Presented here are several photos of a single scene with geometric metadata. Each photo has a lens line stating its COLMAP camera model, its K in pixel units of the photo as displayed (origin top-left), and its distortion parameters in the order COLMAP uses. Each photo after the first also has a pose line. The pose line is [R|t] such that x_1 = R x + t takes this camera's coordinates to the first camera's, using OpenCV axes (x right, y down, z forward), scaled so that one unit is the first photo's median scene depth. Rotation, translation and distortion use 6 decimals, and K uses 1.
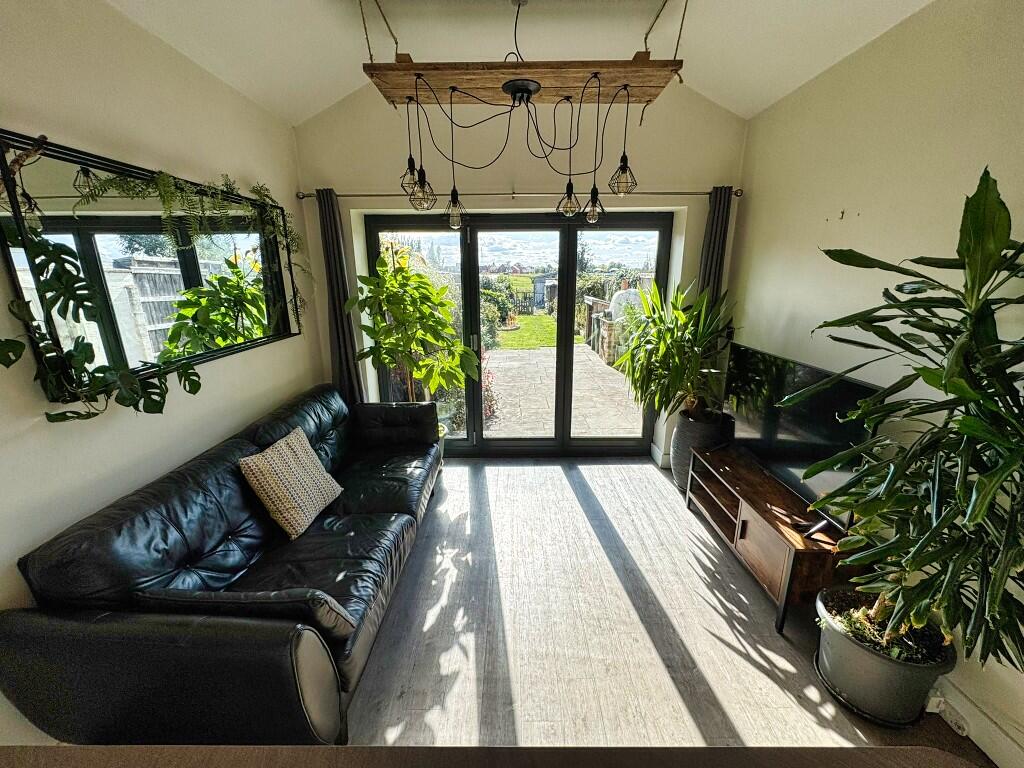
lens RADIAL K [[408.6, 0, 510.9], [0, 408.6, 382.9], [0, 0, 1]] dist [-0.001241, 0.000461]
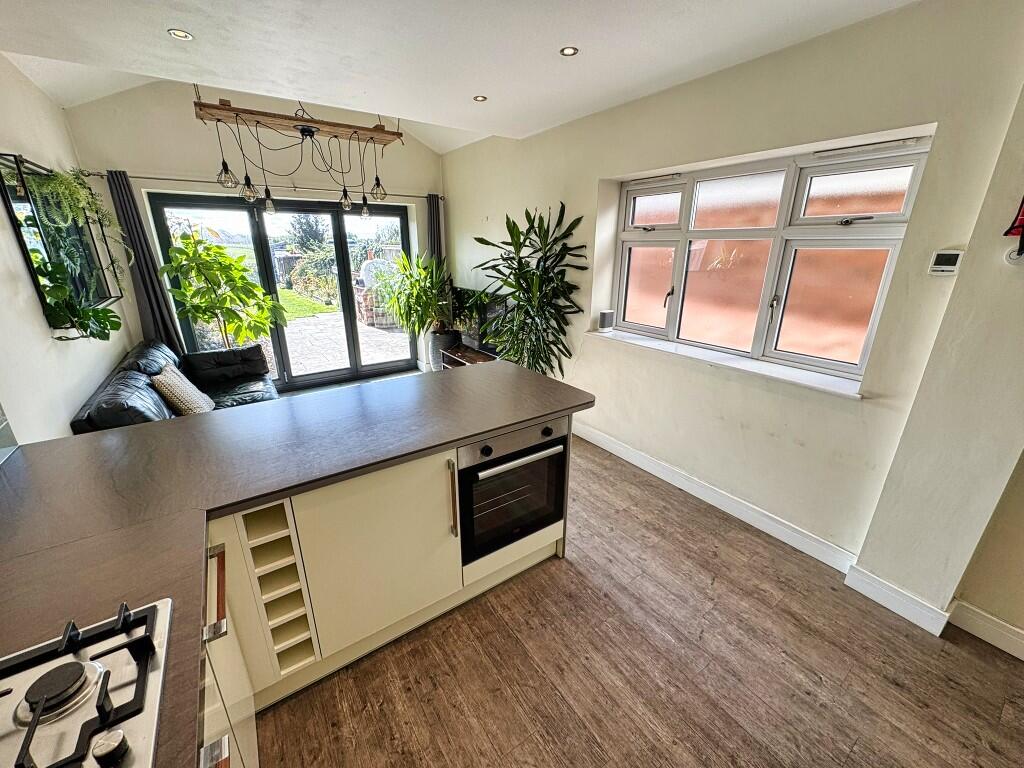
lens RADIAL K [[408.6, 0, 510.9], [0, 408.6, 382.9], [0, 0, 1]] dist [-0.001241, 0.000461]
pose [[0.822547, -0.175408, 0.540970, -0.261529], [0.140148, 0.984429, 0.106103, 0.150452], [-0.551158, -0.011459, 0.834322, -0.582508]]
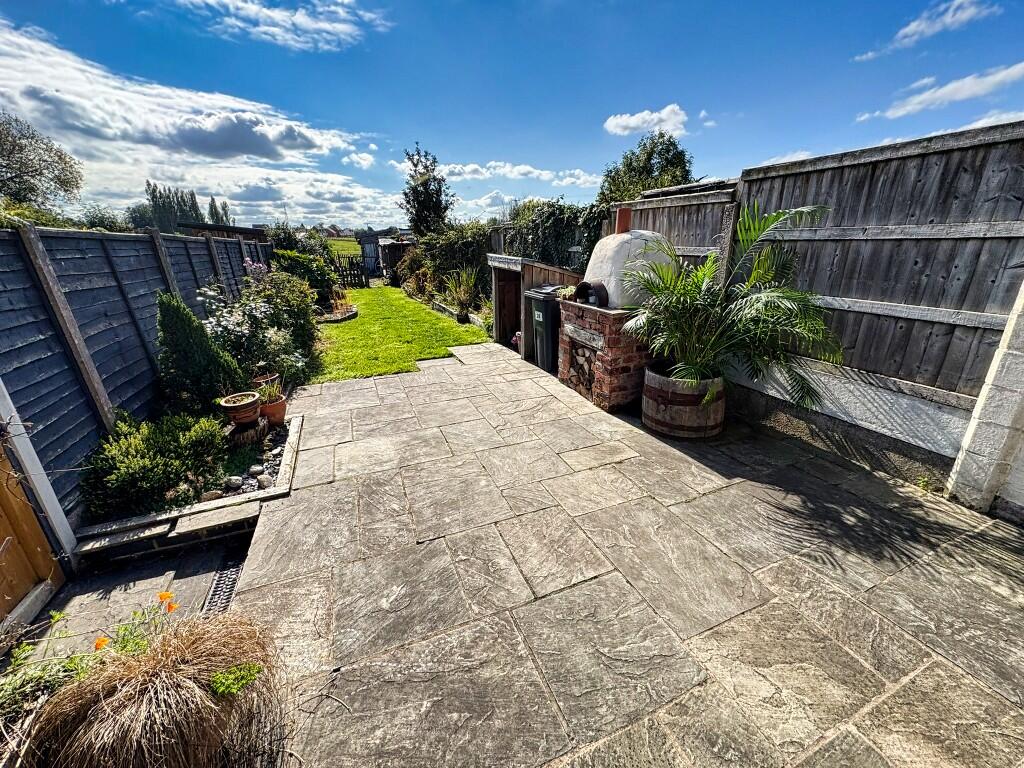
lens RADIAL K [[410.9, 0, 509.8], [0, 410.9, 379.9], [0, 0, 1]] dist [-0.002044, 0.000353]
pose [[0.920780, -0.132562, 0.366867, -0.034506], [0.105630, 0.990081, 0.092637, -0.392536], [-0.375508, -0.046546, 0.925649, 1.985844]]
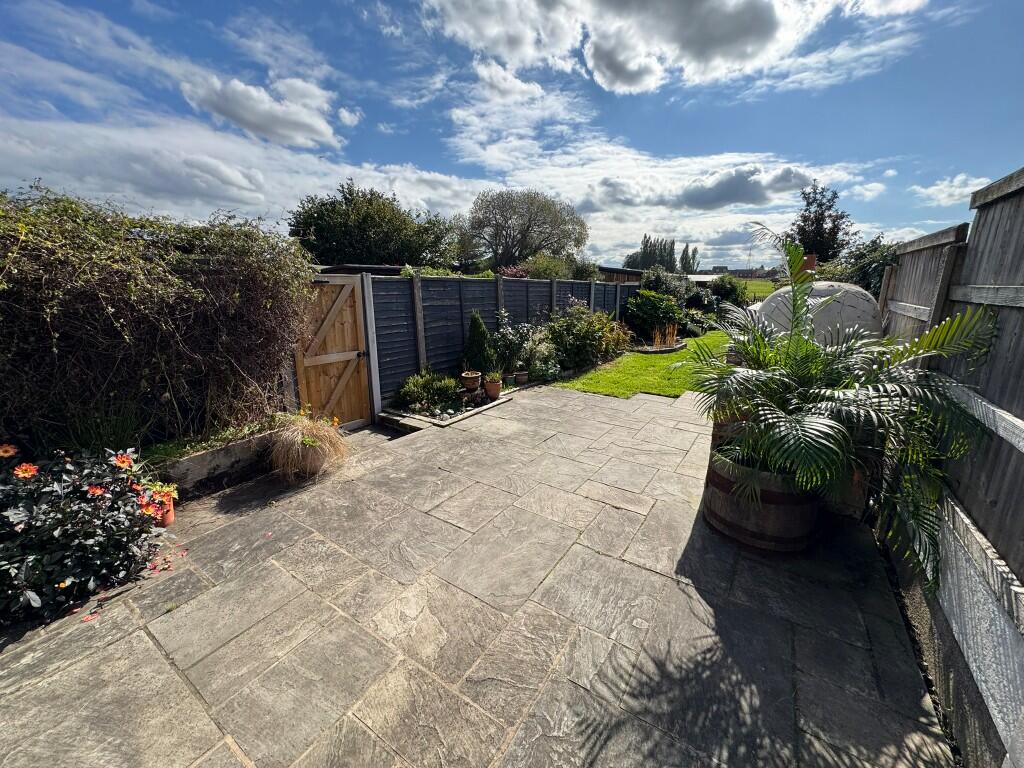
lens RADIAL K [[408.6, 0, 510.9], [0, 408.6, 382.9], [0, 0, 1]] dist [-0.001241, 0.000461]
pose [[0.832885, 0.145780, -0.533902, 0.839882], [-0.151460, 0.987897, 0.033464, -0.367658], [0.532318, 0.052993, 0.844884, 1.803407]]
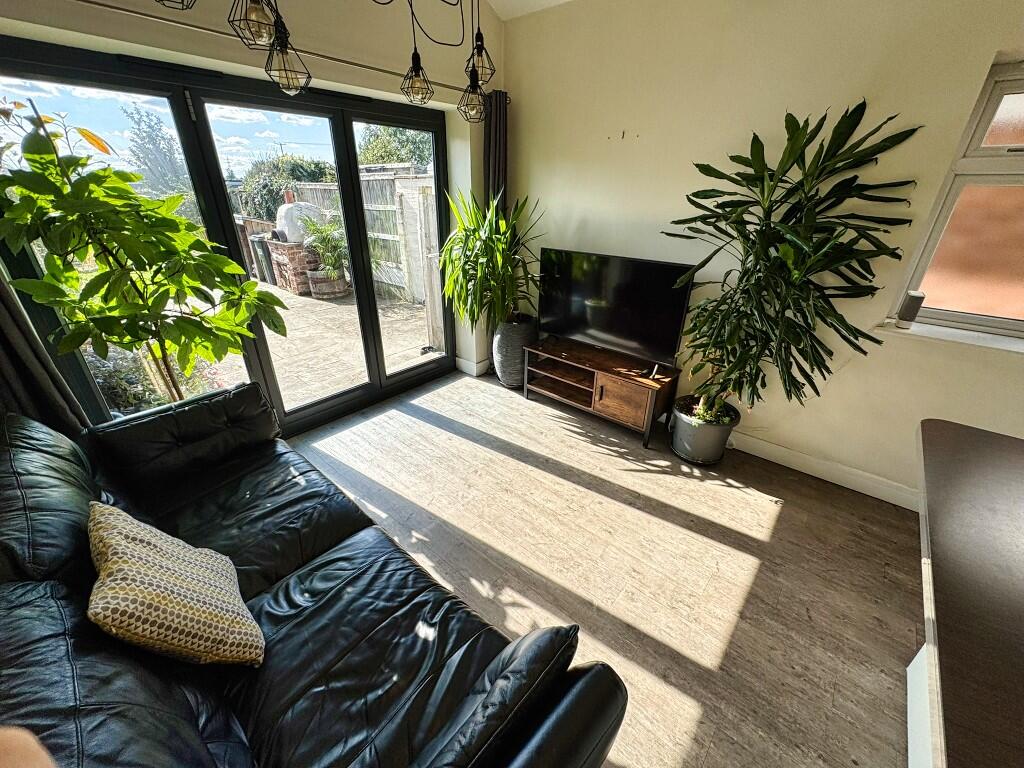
lens RADIAL K [[408.6, 0, 510.9], [0, 408.6, 382.9], [0, 0, 1]] dist [-0.001241, 0.000461]
pose [[0.652551, -0.315603, 0.688892, -0.383980], [0.179530, 0.947643, 0.264085, -0.052268], [-0.736169, -0.048652, 0.675046, 0.249551]]
